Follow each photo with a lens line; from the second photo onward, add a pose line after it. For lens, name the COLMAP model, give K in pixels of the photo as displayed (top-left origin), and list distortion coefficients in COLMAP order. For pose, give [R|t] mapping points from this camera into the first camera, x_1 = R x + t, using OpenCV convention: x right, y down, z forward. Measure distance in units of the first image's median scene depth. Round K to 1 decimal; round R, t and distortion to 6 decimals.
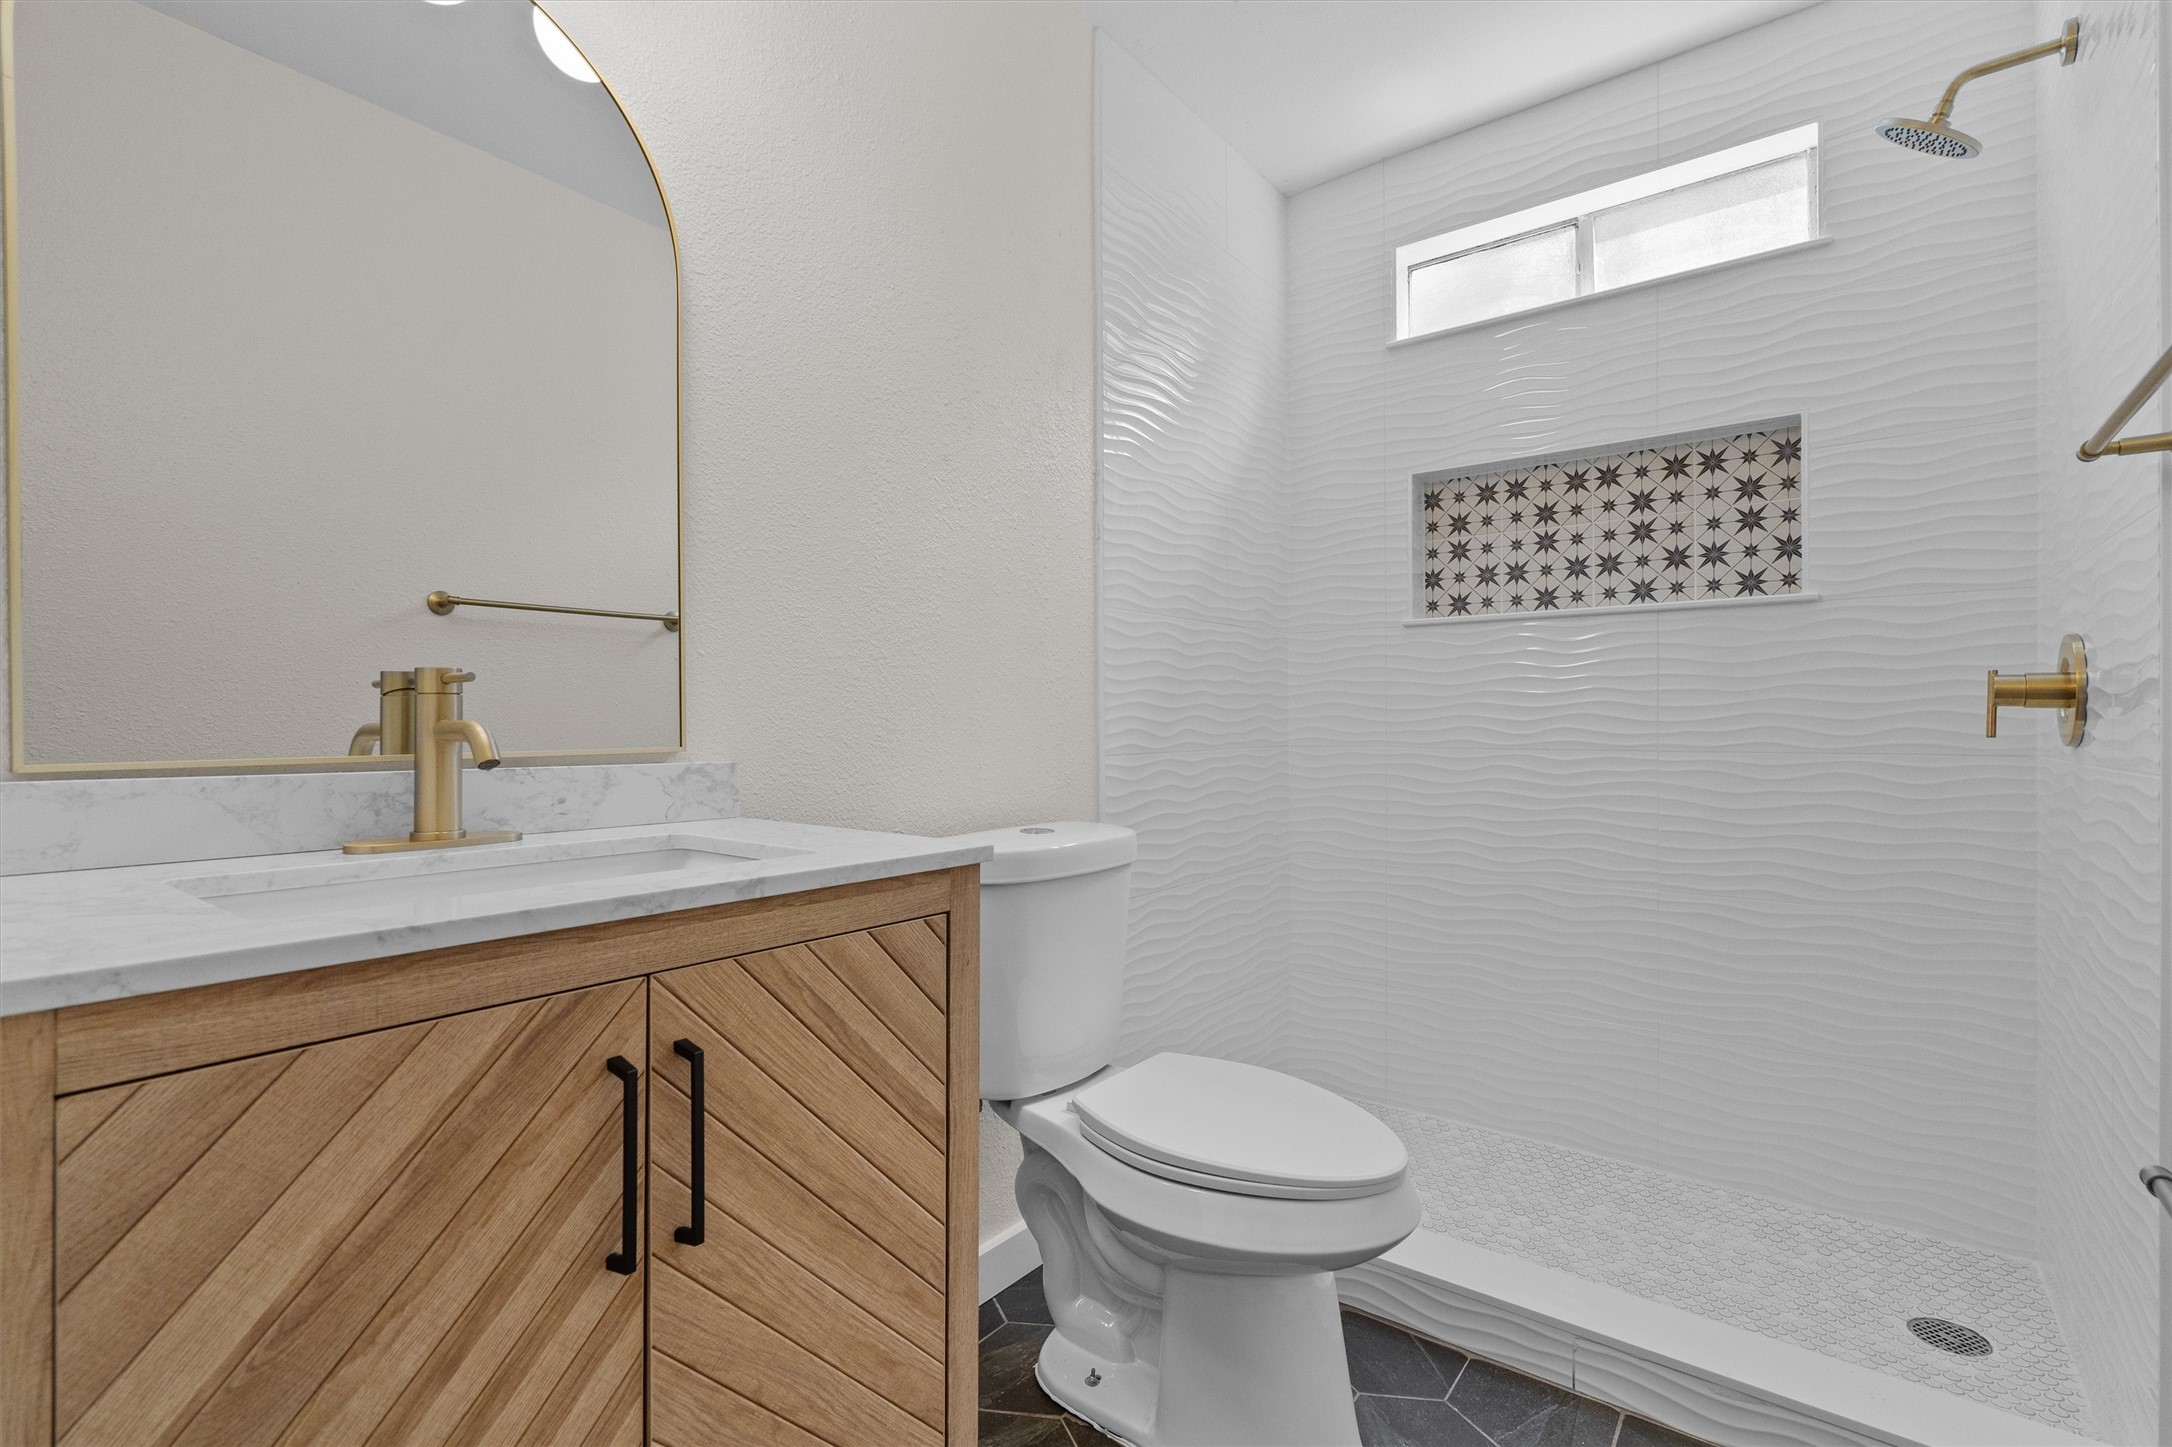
lens RADIAL K [[990.6, 0, 1079.2], [0, 990.6, 725.5], [0, 0, 1]] dist [0.004548, 0.000602]
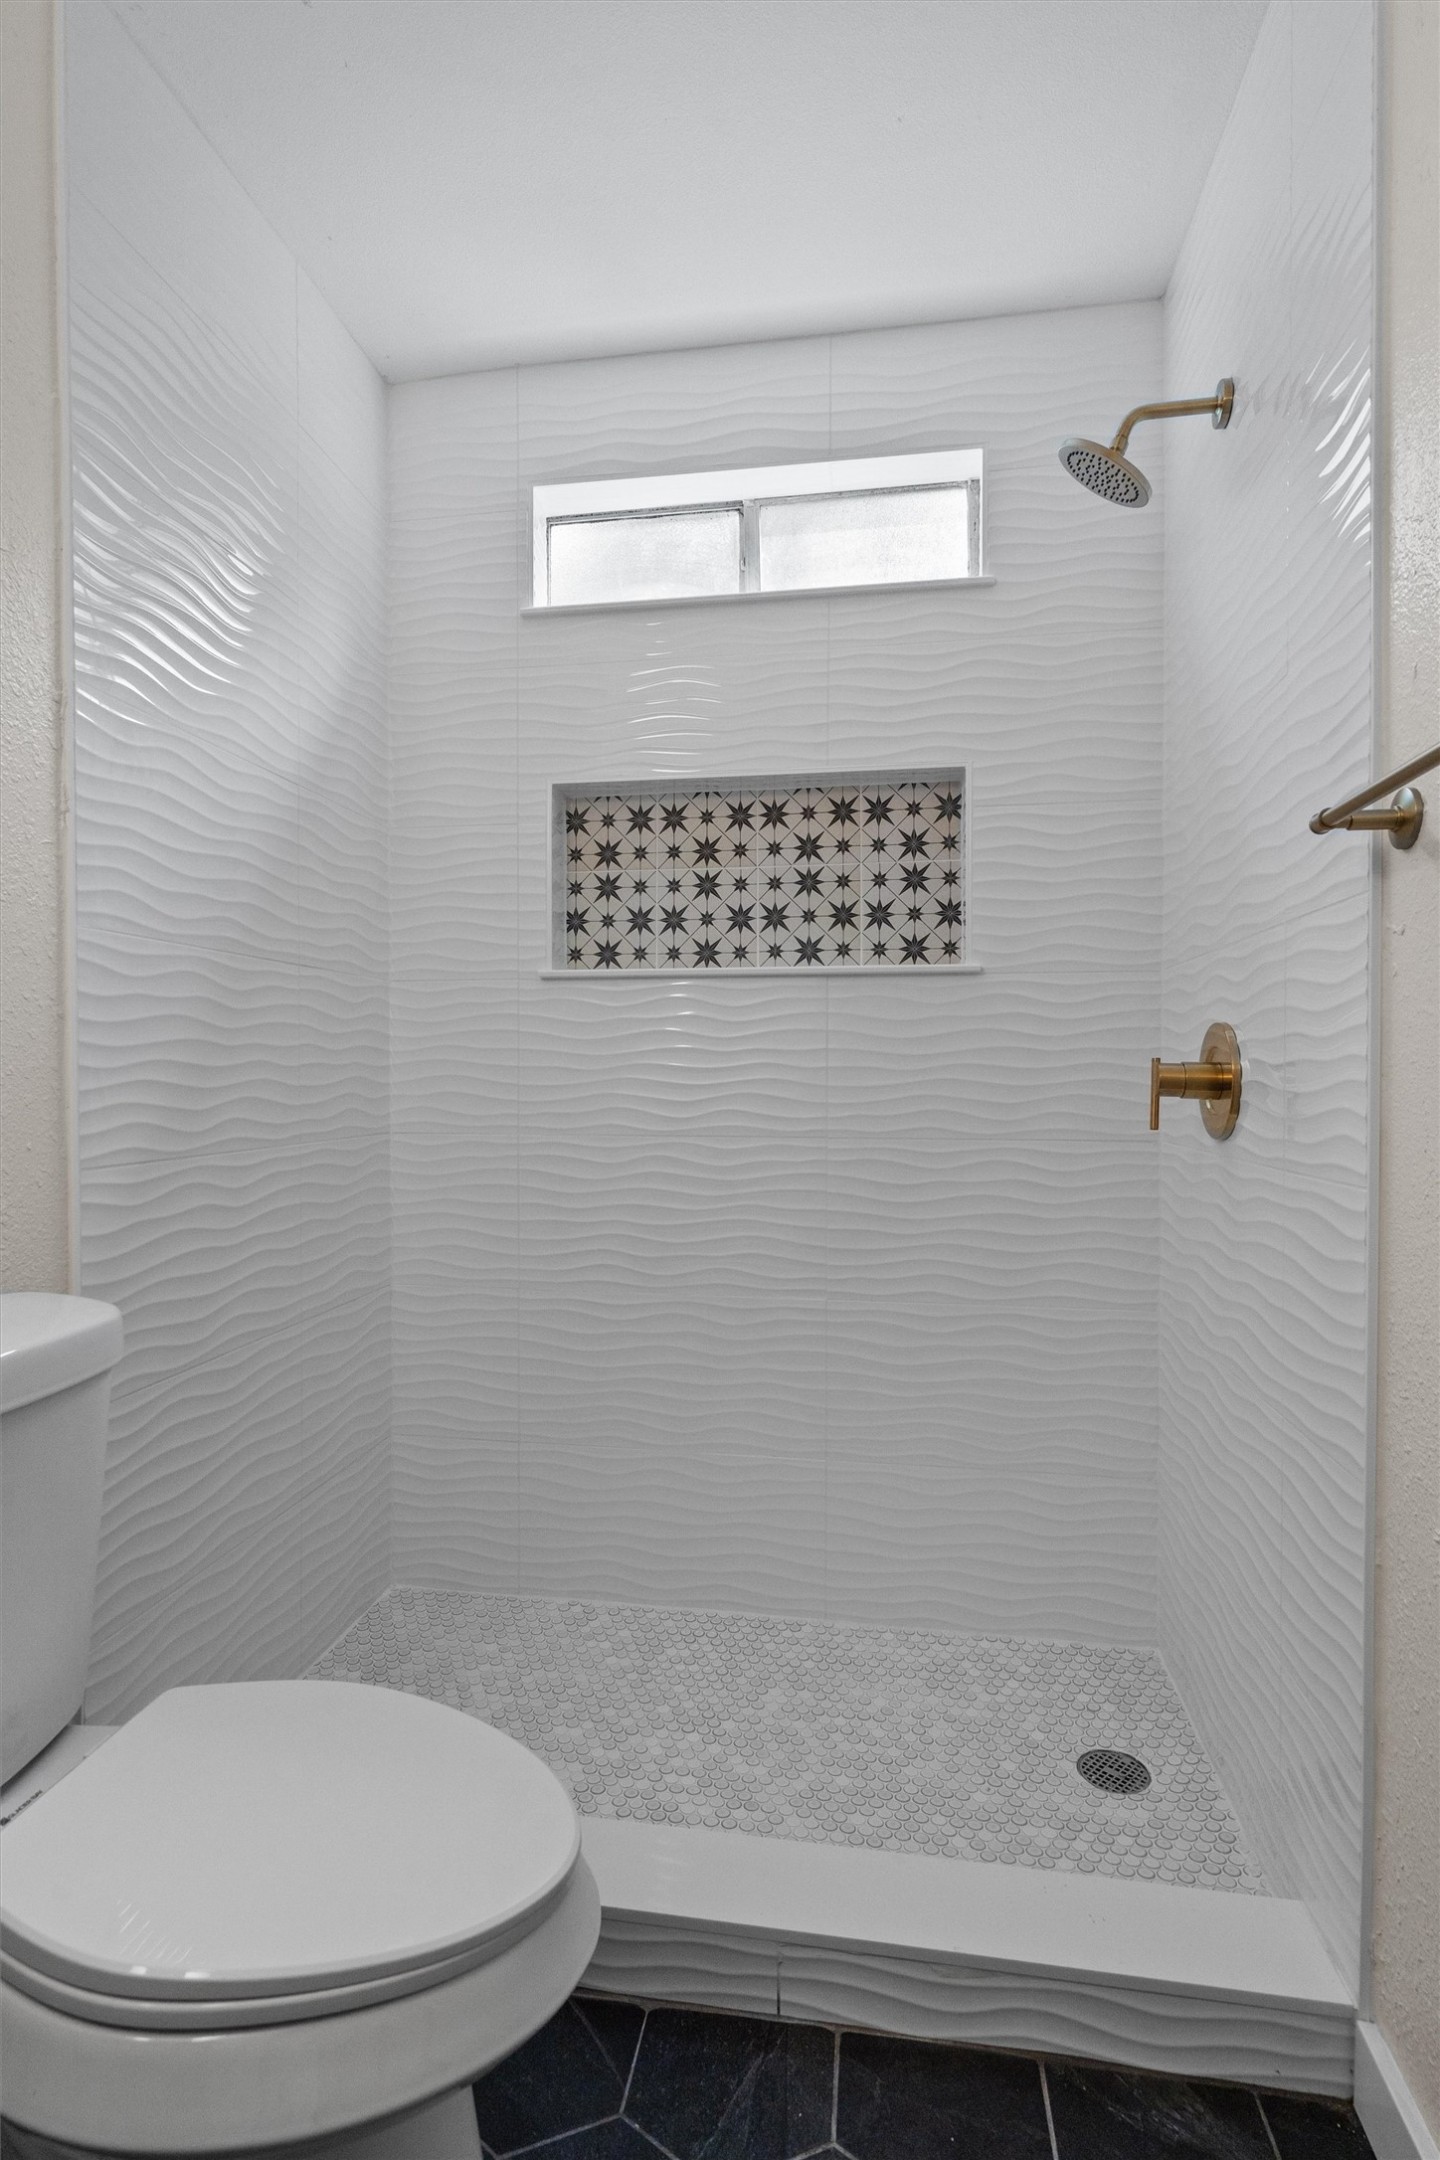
lens RADIAL K [[1049.4, 0, 715.2], [0, 1049.4, 1082.2], [0, 0, 1]] dist [-0.005683, 0.001126]
pose [[0.874928, -0.001940, 0.484250, 0.057736], [-0.001590, 0.999975, 0.006878, -0.029554], [-0.484251, -0.006788, 0.874903, 0.256775]]
